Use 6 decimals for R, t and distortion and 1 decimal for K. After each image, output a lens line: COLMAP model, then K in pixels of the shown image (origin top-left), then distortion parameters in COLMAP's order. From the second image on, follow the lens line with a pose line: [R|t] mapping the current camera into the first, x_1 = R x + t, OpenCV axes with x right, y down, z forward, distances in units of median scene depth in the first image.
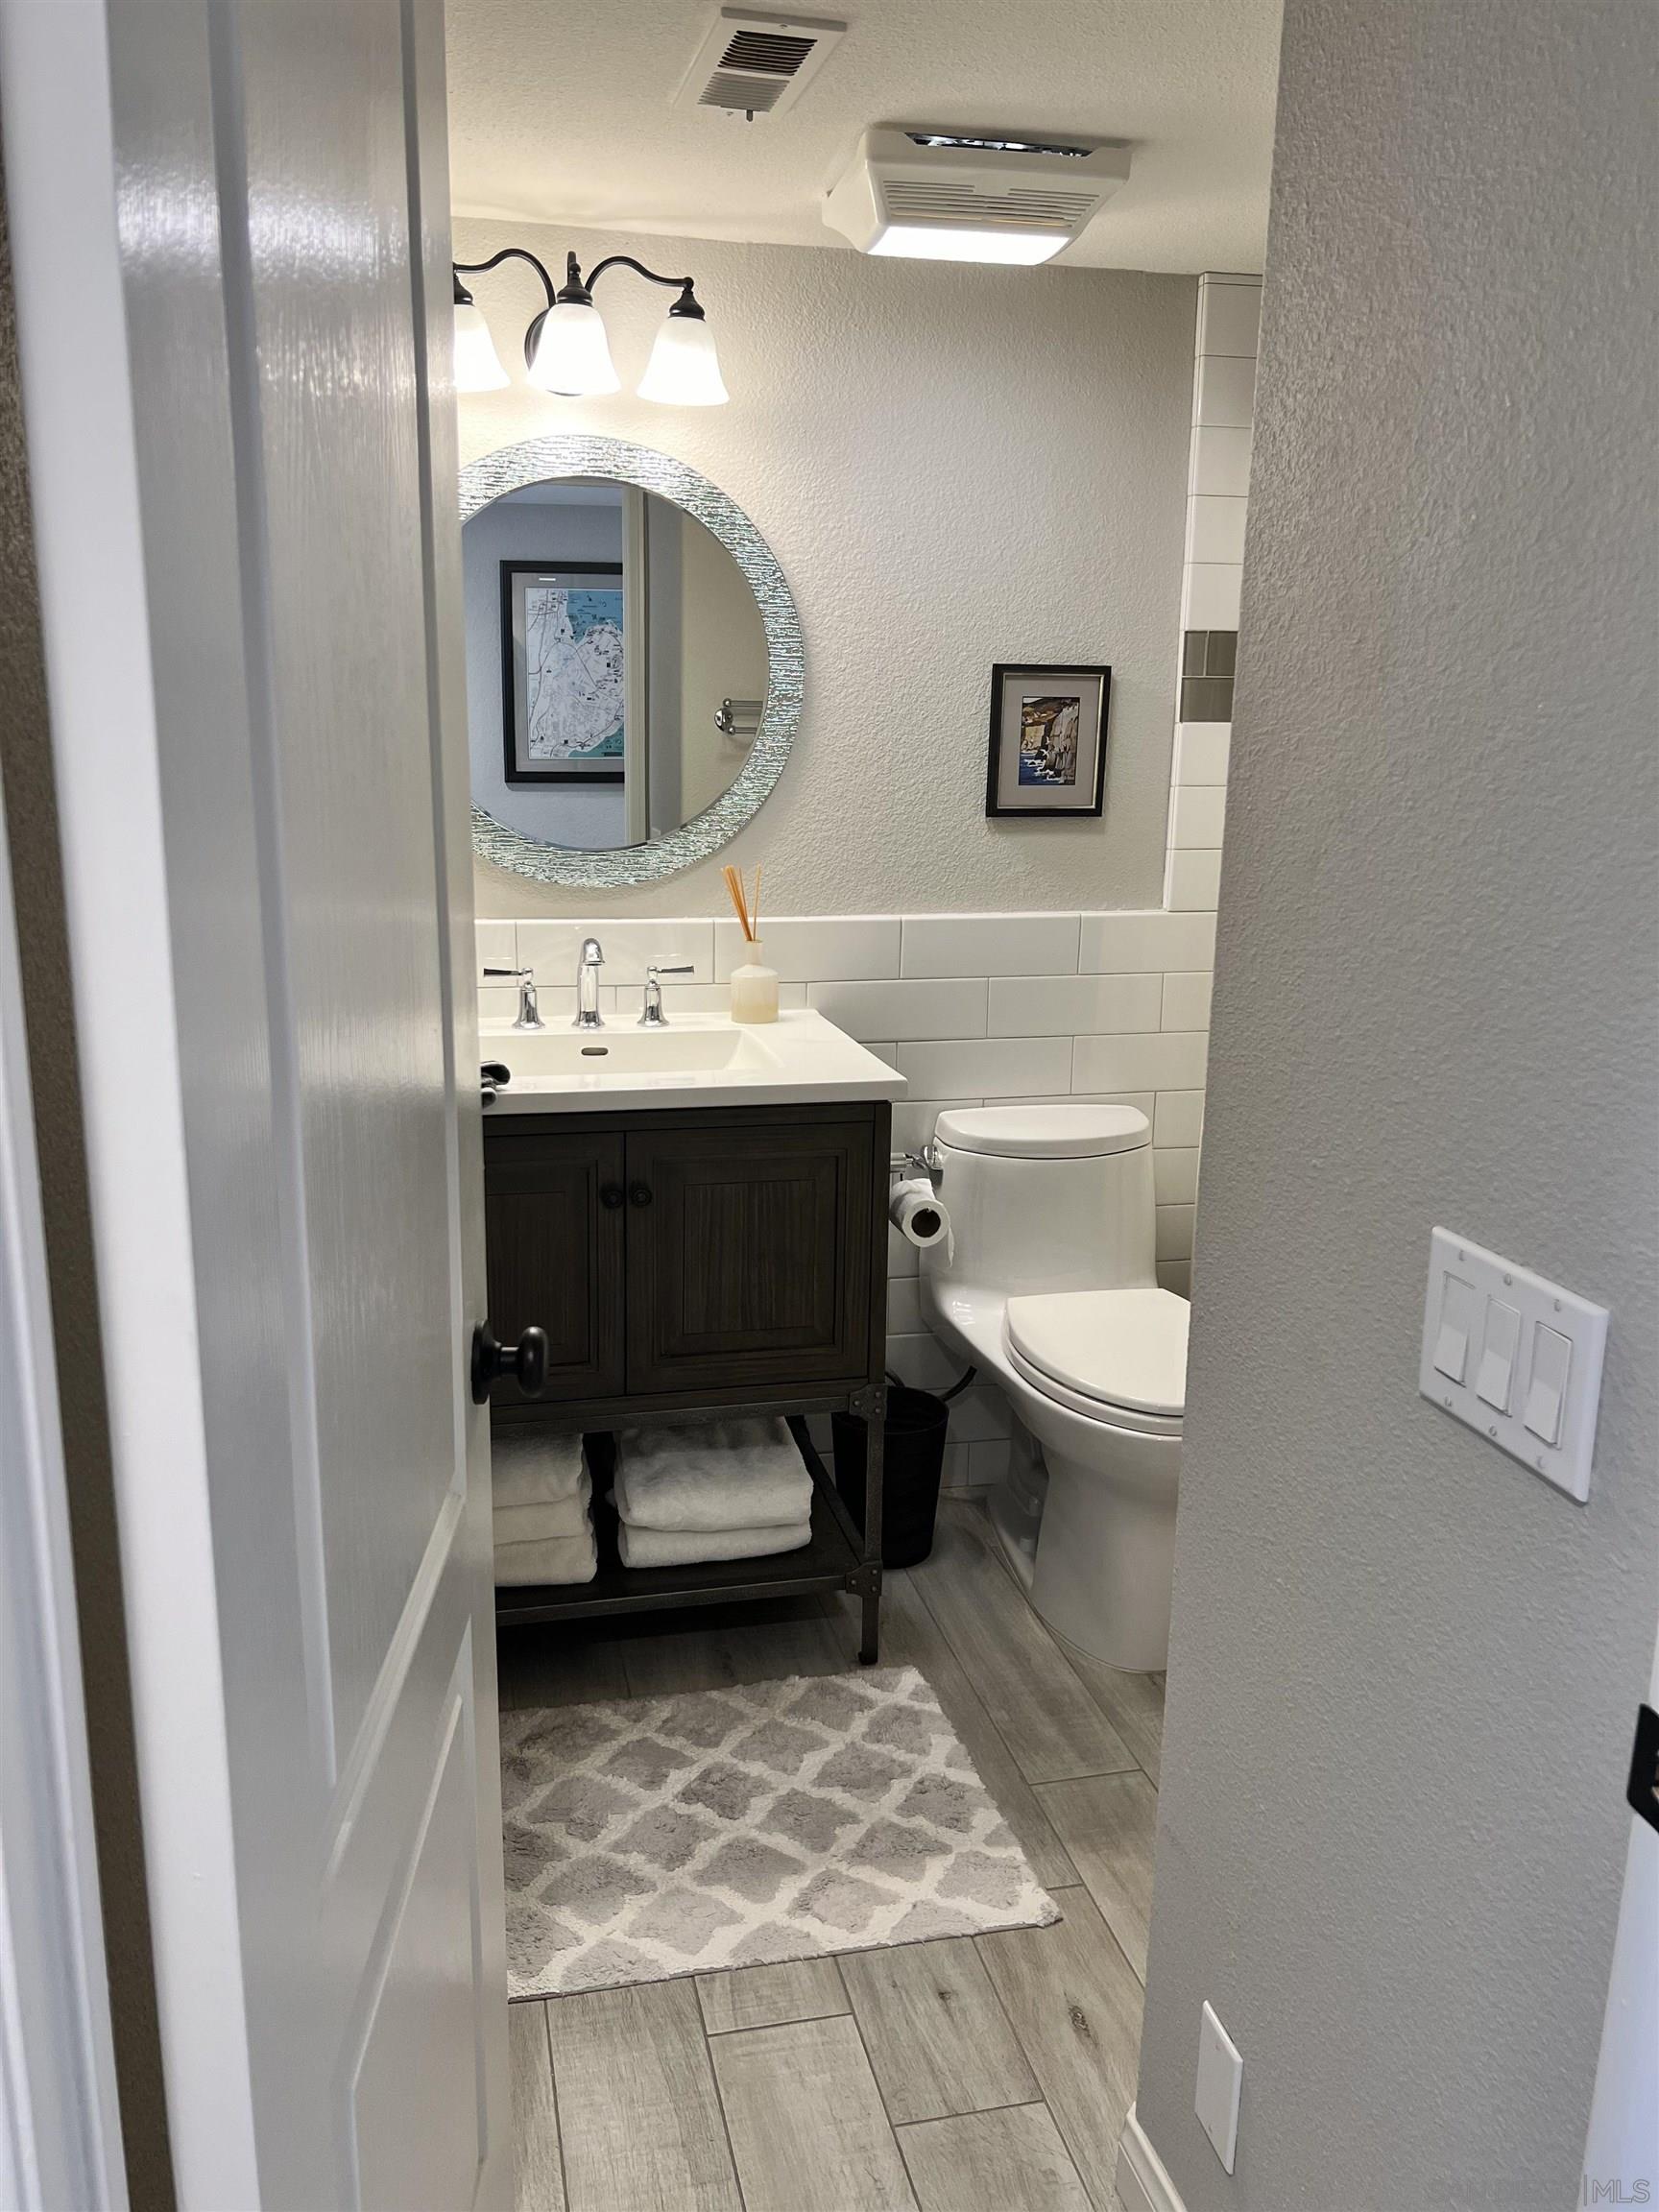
lens RADIAL K [[1699.6, 0, 819.8], [0, 1699.6, 1101.4], [0, 0, 1]] dist [0.041429, -0.045166]
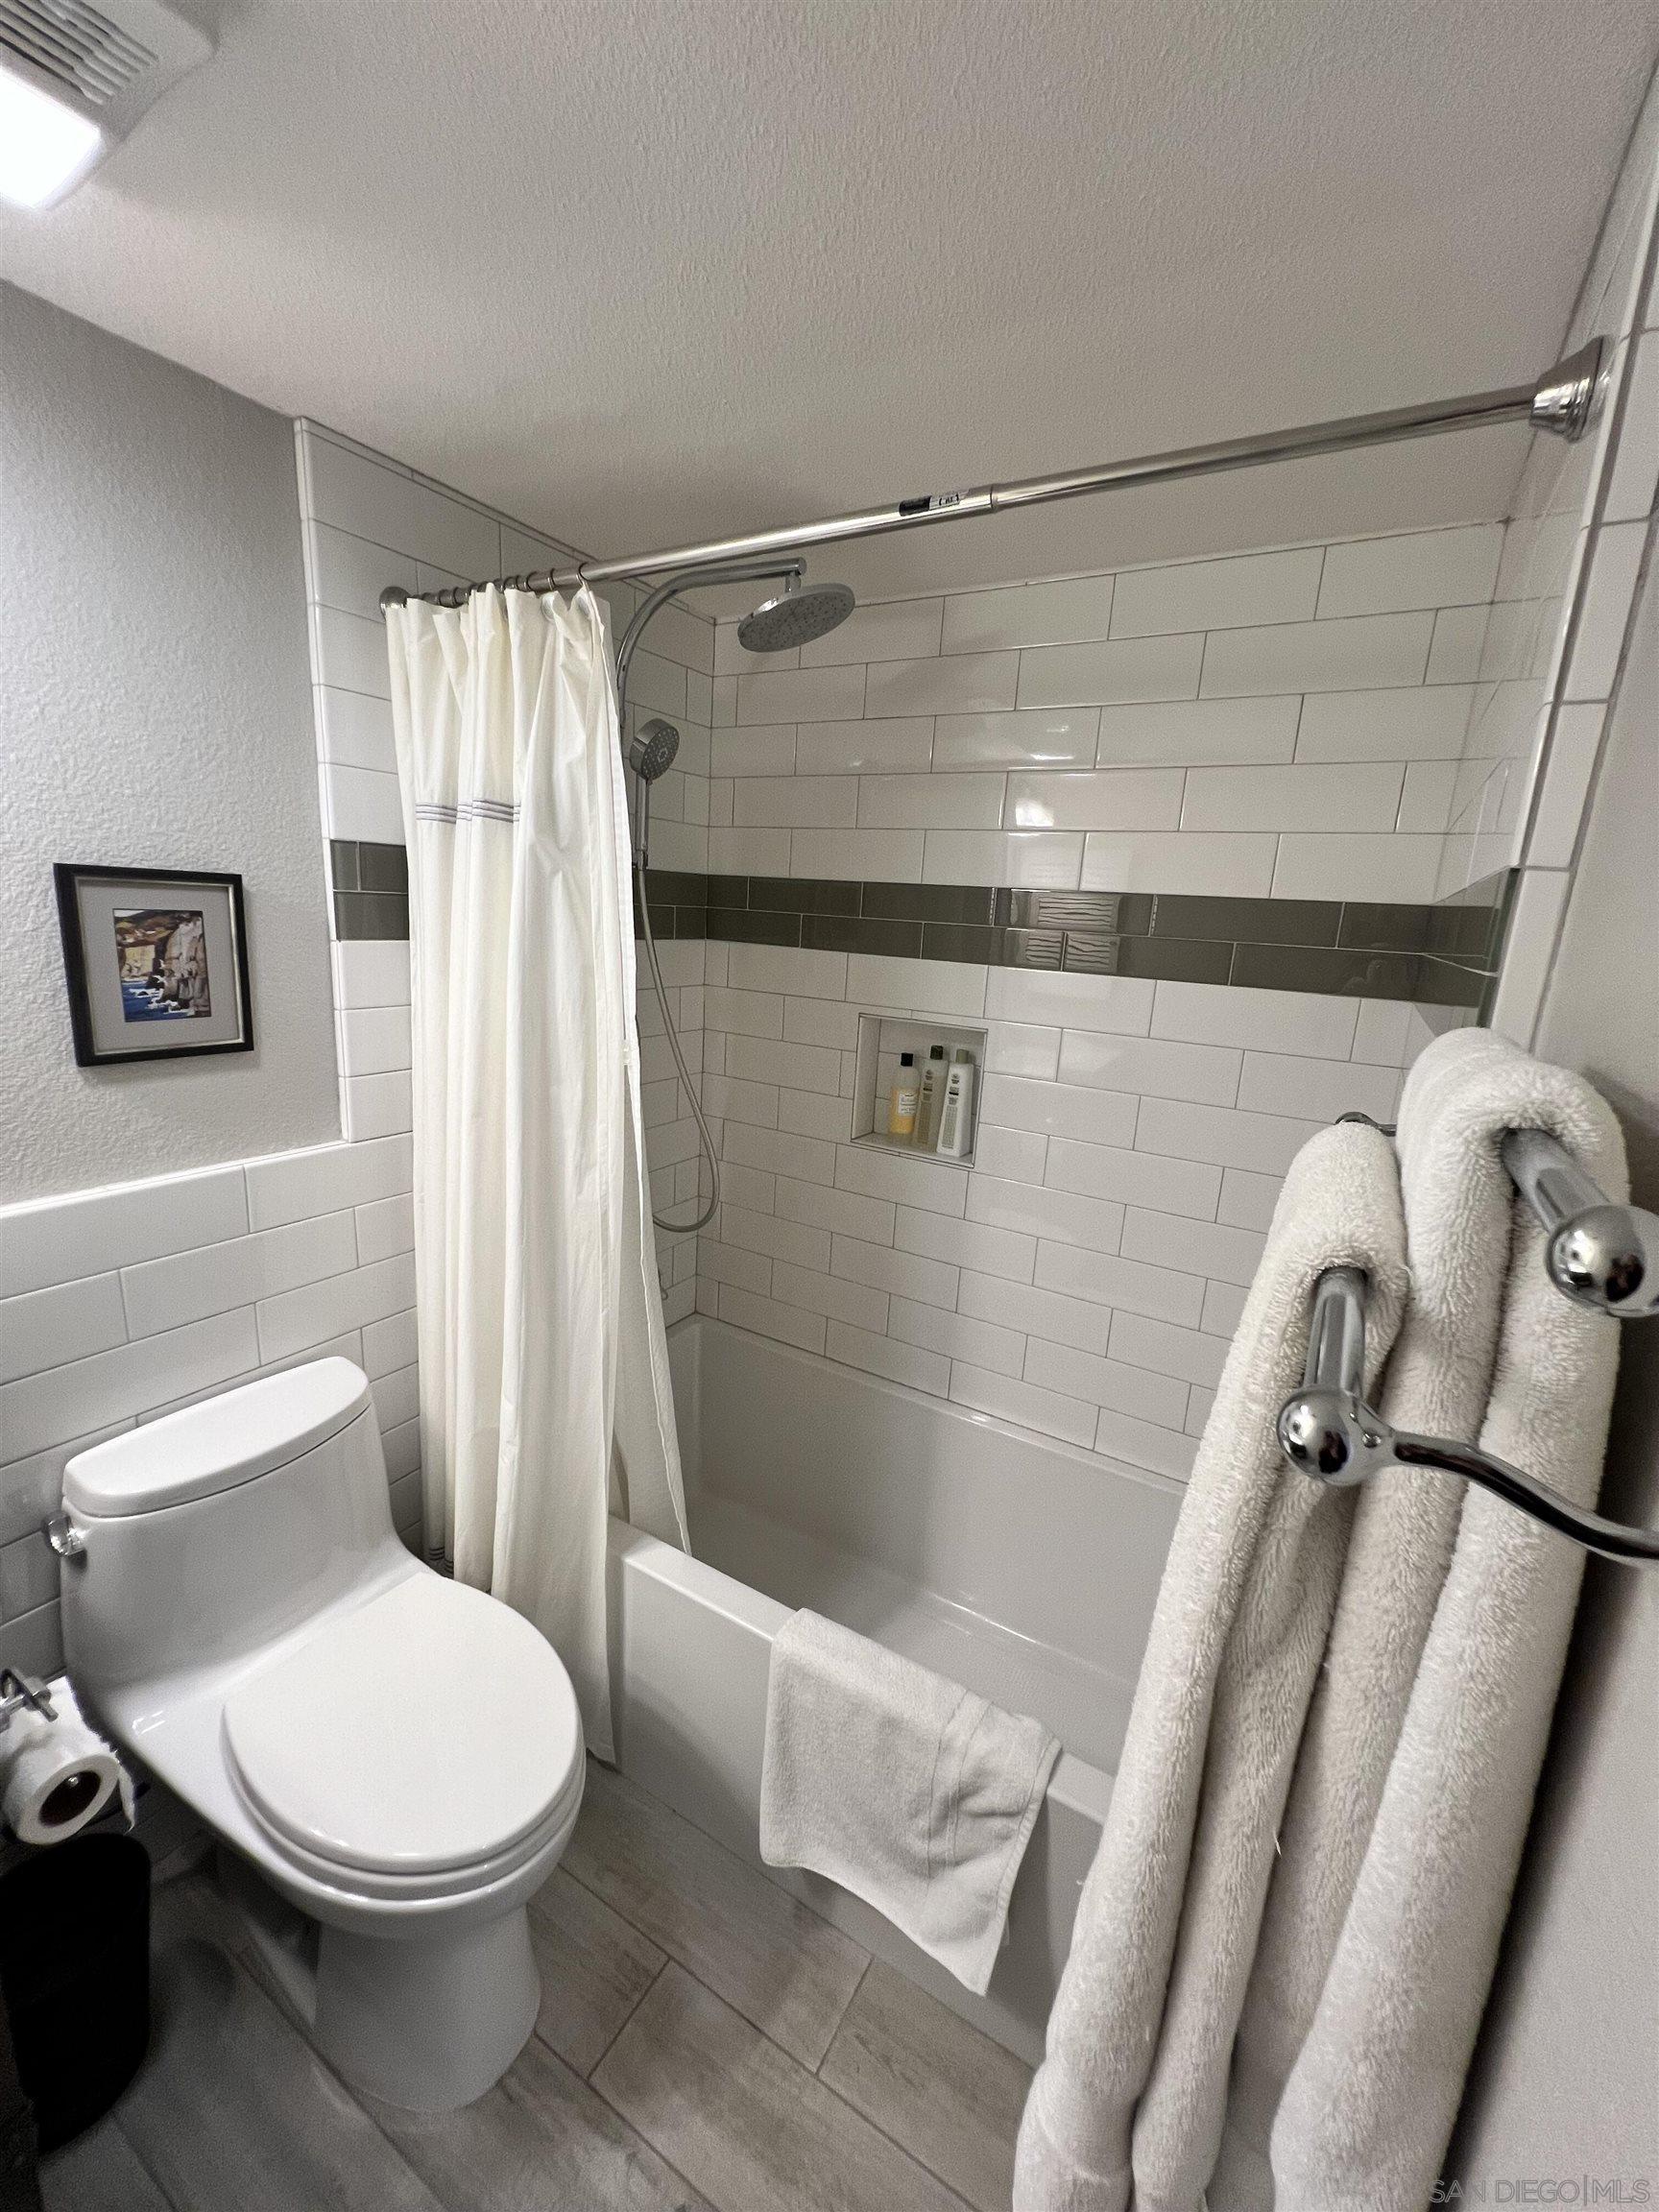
lens RADIAL K [[888.1, 0, 832.8], [0, 888.1, 1107.7], [0, 0, 1]] dist [-0.001275, 0.000035]
pose [[0.704123, -0.128767, 0.698305, 0.056660], [0.116833, 0.991026, 0.064938, -0.136198], [-0.700401, 0.035861, 0.712848, 0.490361]]
